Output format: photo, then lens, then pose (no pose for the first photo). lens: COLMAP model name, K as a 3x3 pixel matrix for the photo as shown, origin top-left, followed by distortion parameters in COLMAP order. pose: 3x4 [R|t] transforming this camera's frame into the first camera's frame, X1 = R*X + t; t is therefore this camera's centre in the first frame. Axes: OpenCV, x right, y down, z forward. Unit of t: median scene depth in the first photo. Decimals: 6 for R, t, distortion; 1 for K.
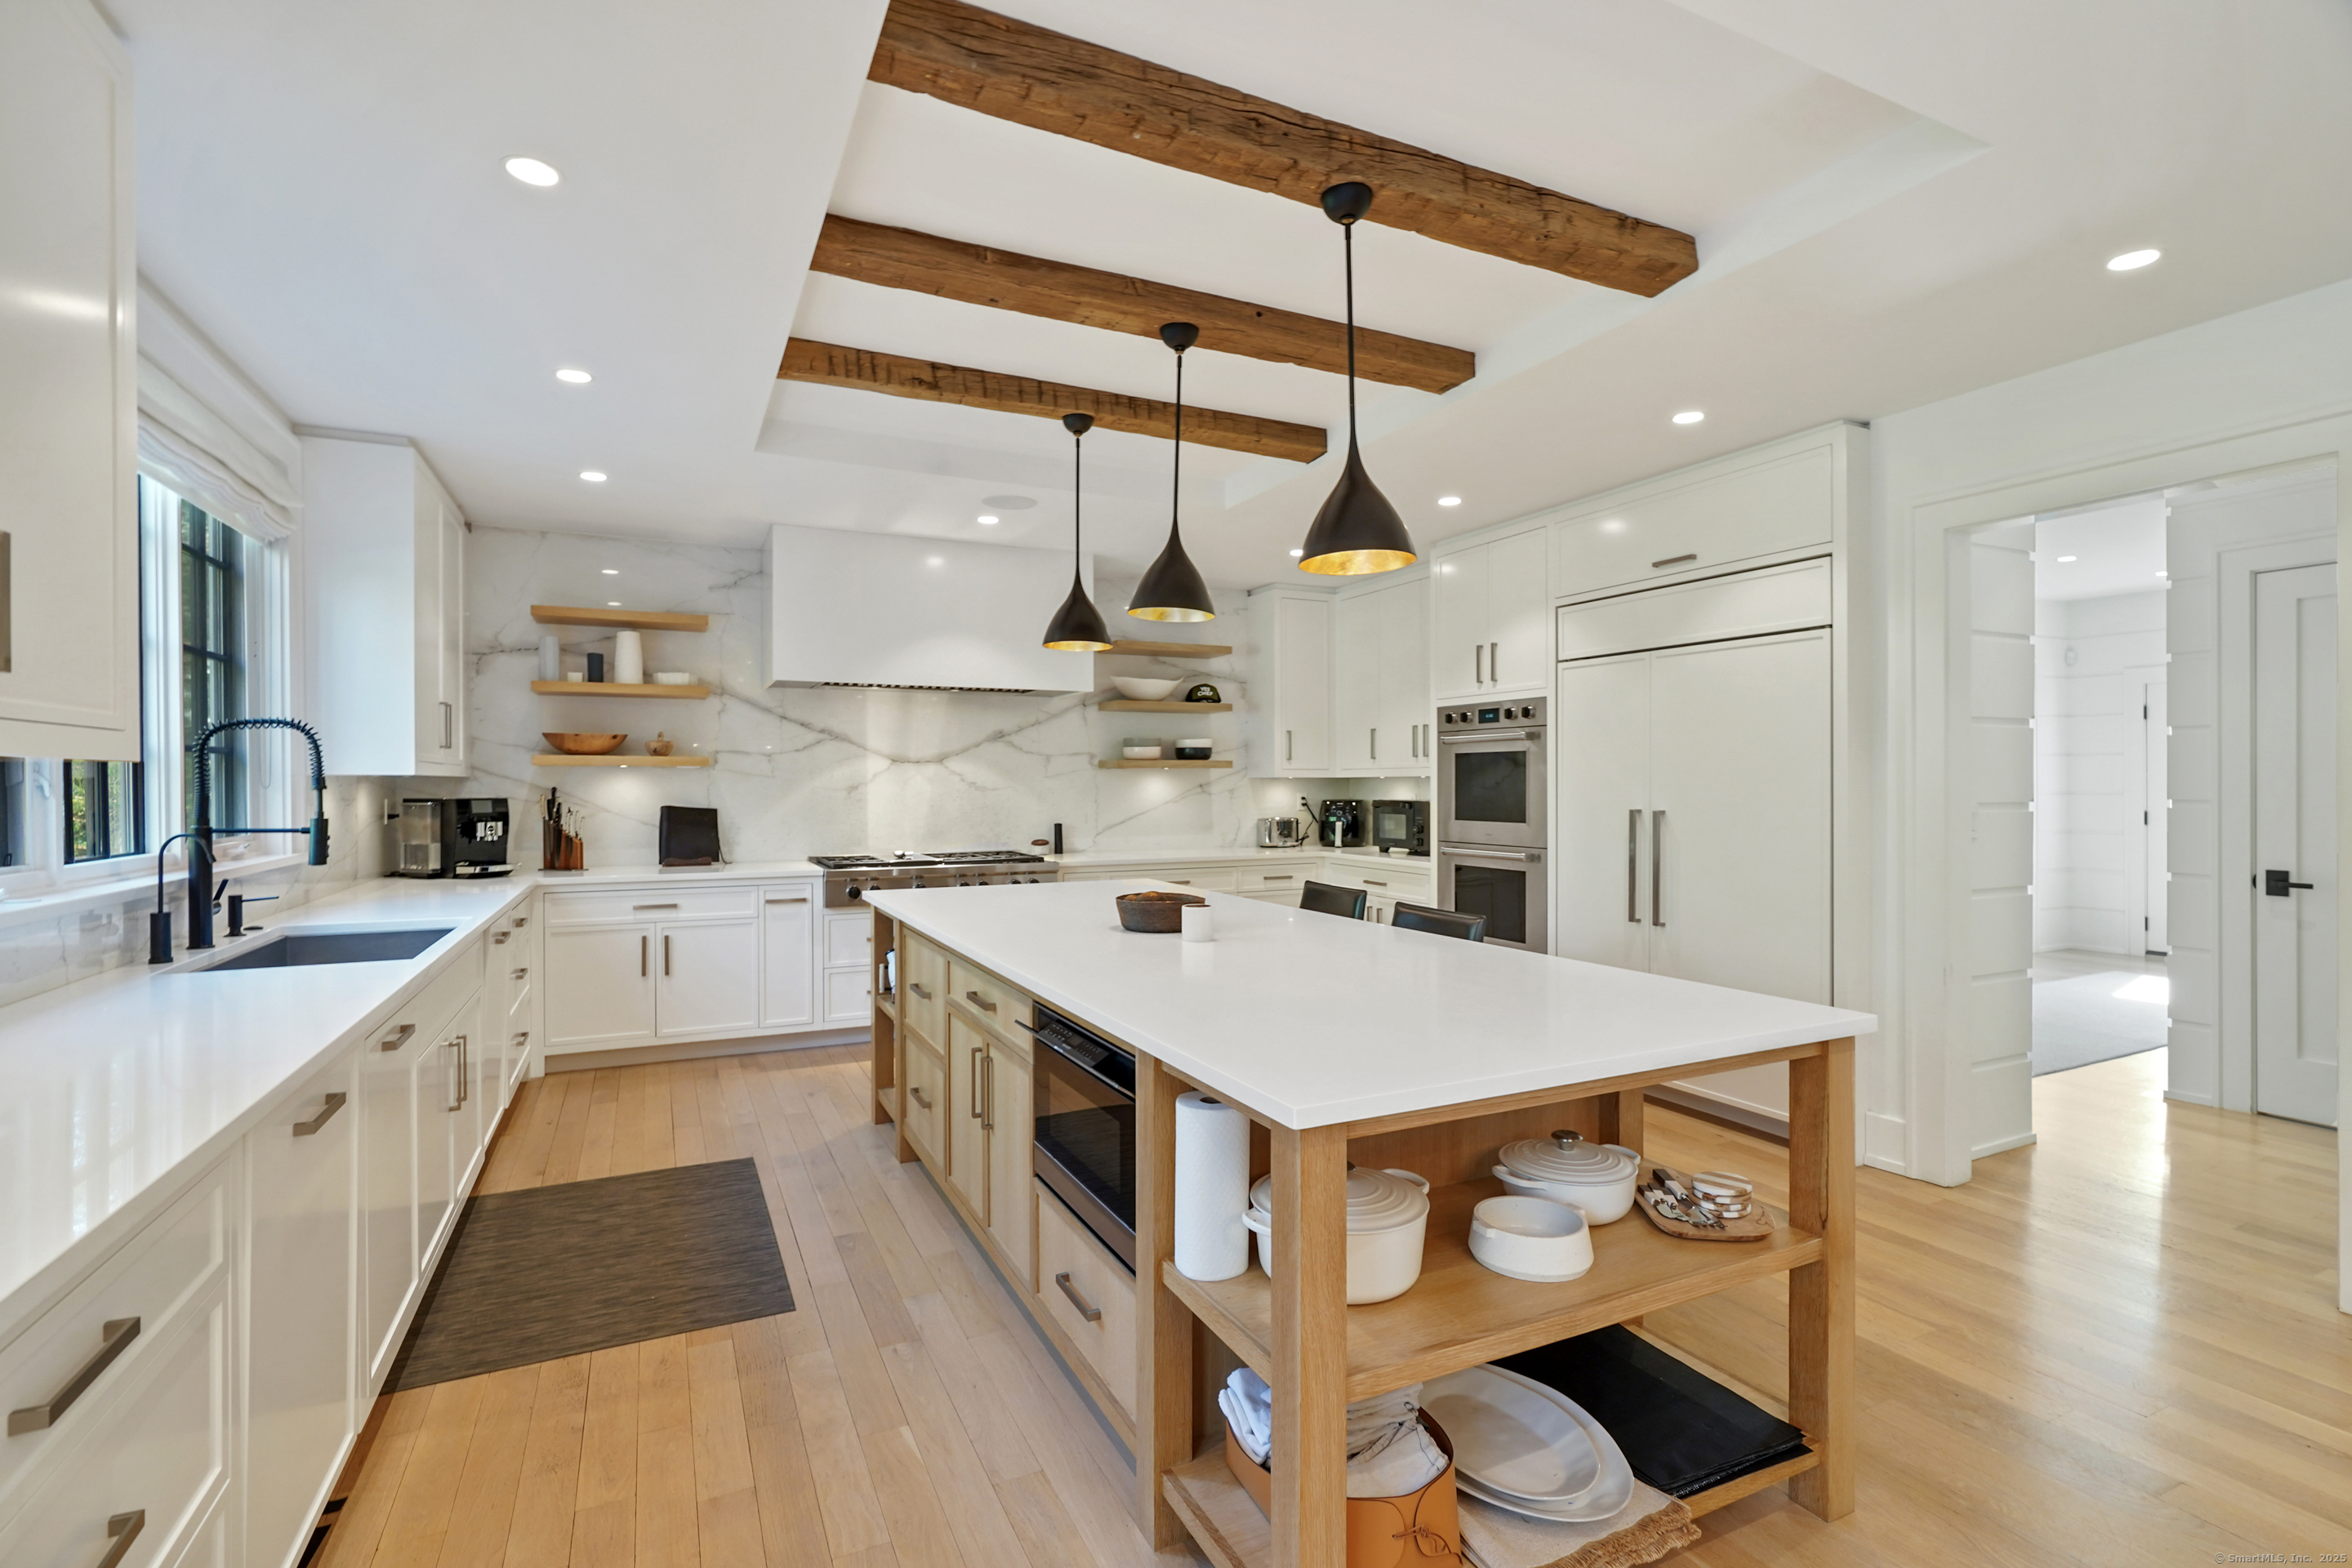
lens RADIAL K [[1056.0, 0, 1163.7], [0, 1056.0, 782.1], [0, 0, 1]] dist [-0.013187, 0.000242]
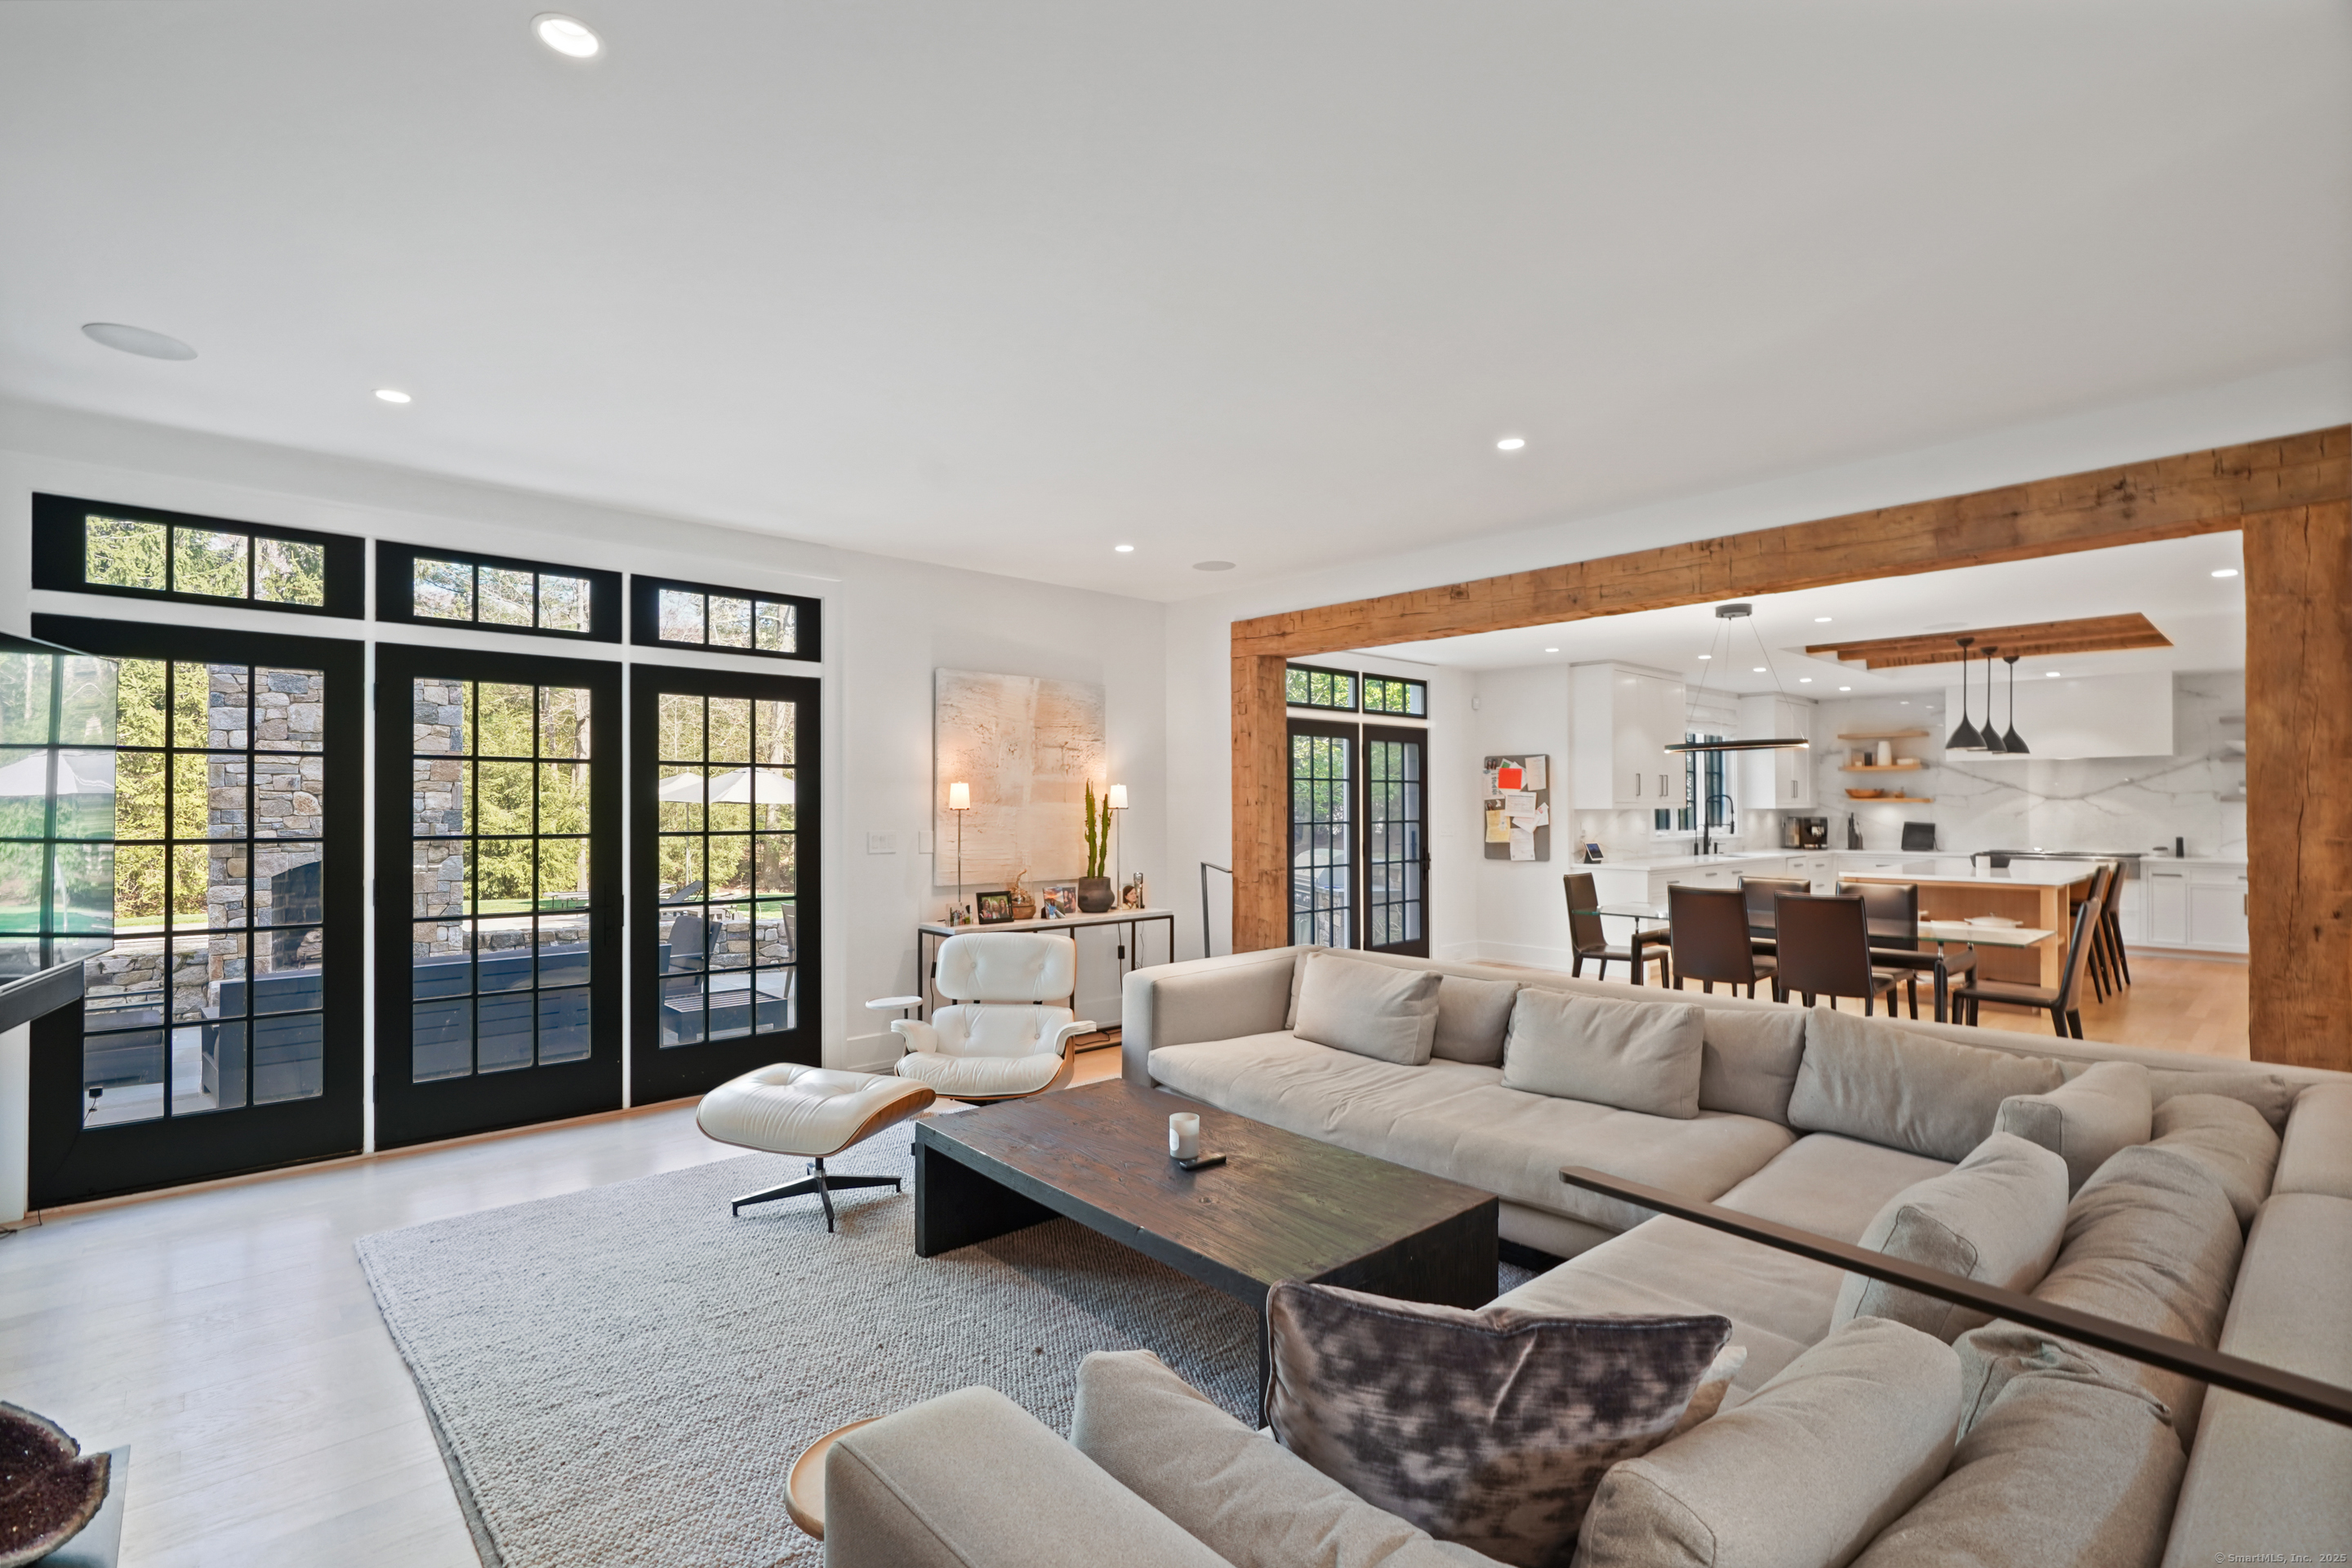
lens RADIAL K [[1069.8, 0, 1177.0], [0, 1069.8, 804.0], [0, 0, 1]] dist [-0.001471, 0.000348]
pose [[0.293218, -0.002963, -0.956041, 1.155785], [0.003192, 0.999993, -0.002121, -0.013281], [0.956040, -0.002430, 0.293225, -1.026925]]
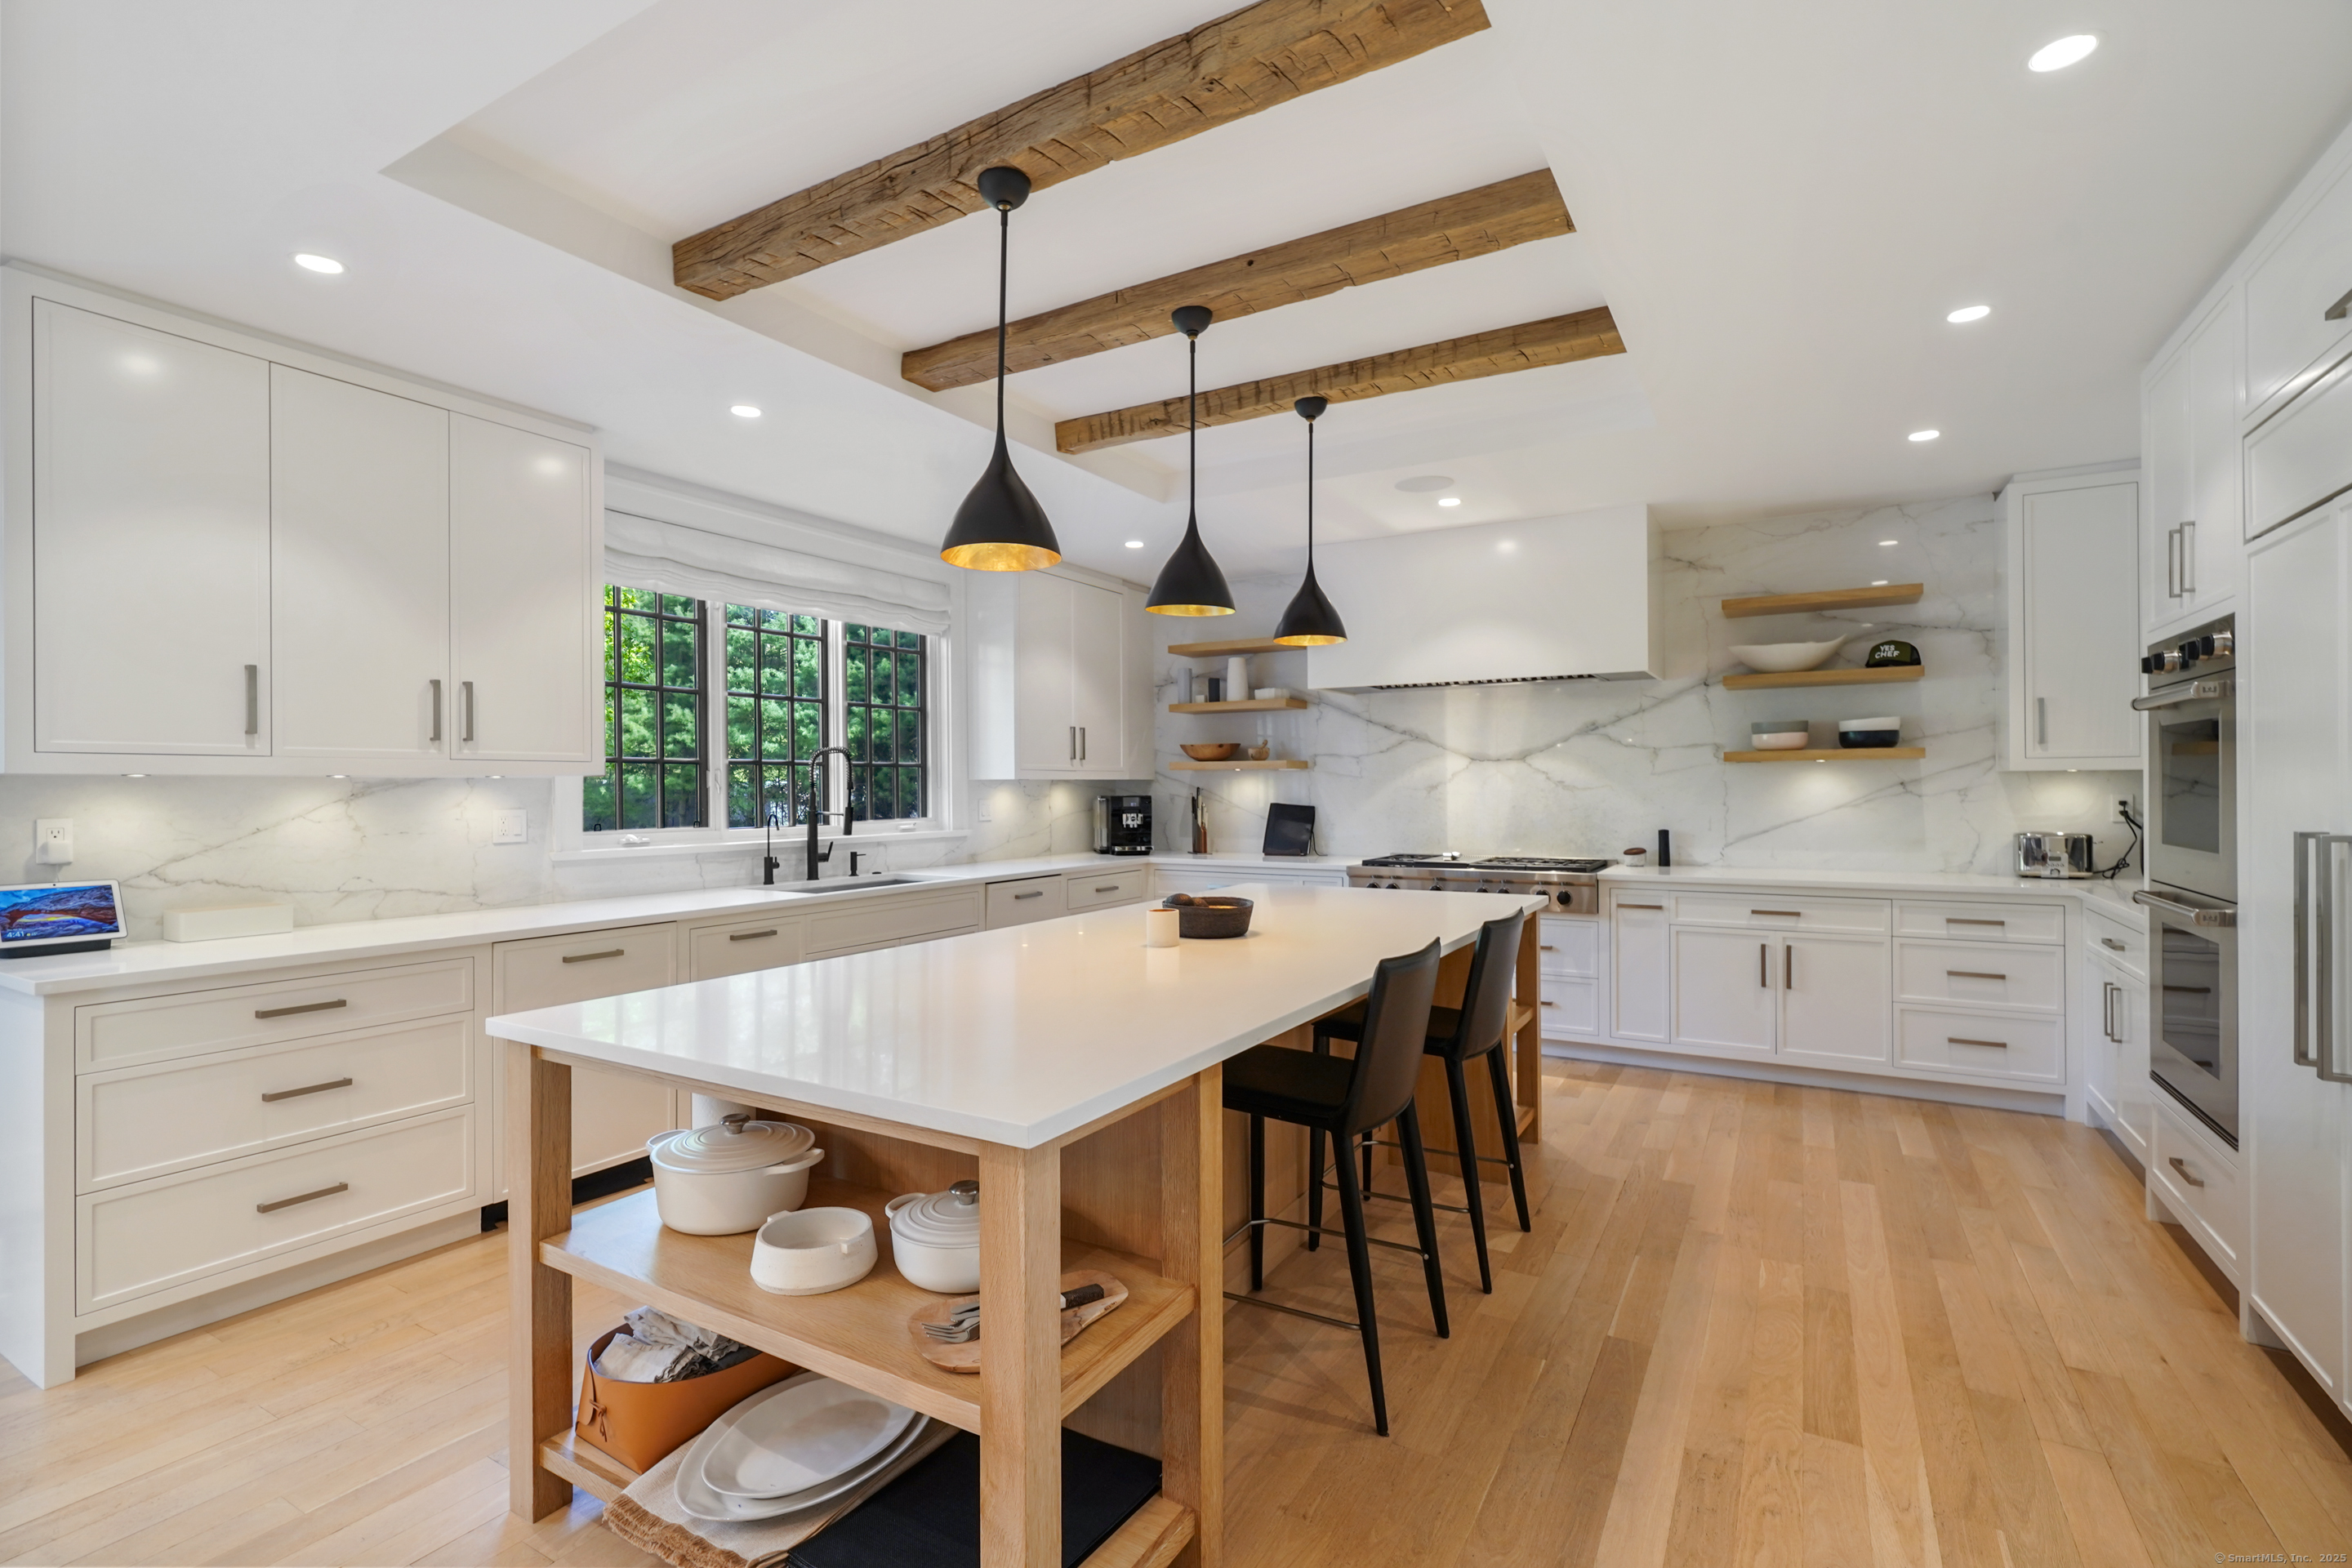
lens RADIAL K [[1086.4, 0, 1176.0], [0, 1086.4, 784.0], [0, 0, 1]] dist [-0.001177, 0.000135]
pose [[0.561614, -0.003801, -0.827391, 0.471929], [0.005996, 0.999982, -0.000524, 0.001456], [0.827378, -0.004667, 0.561627, 0.241880]]
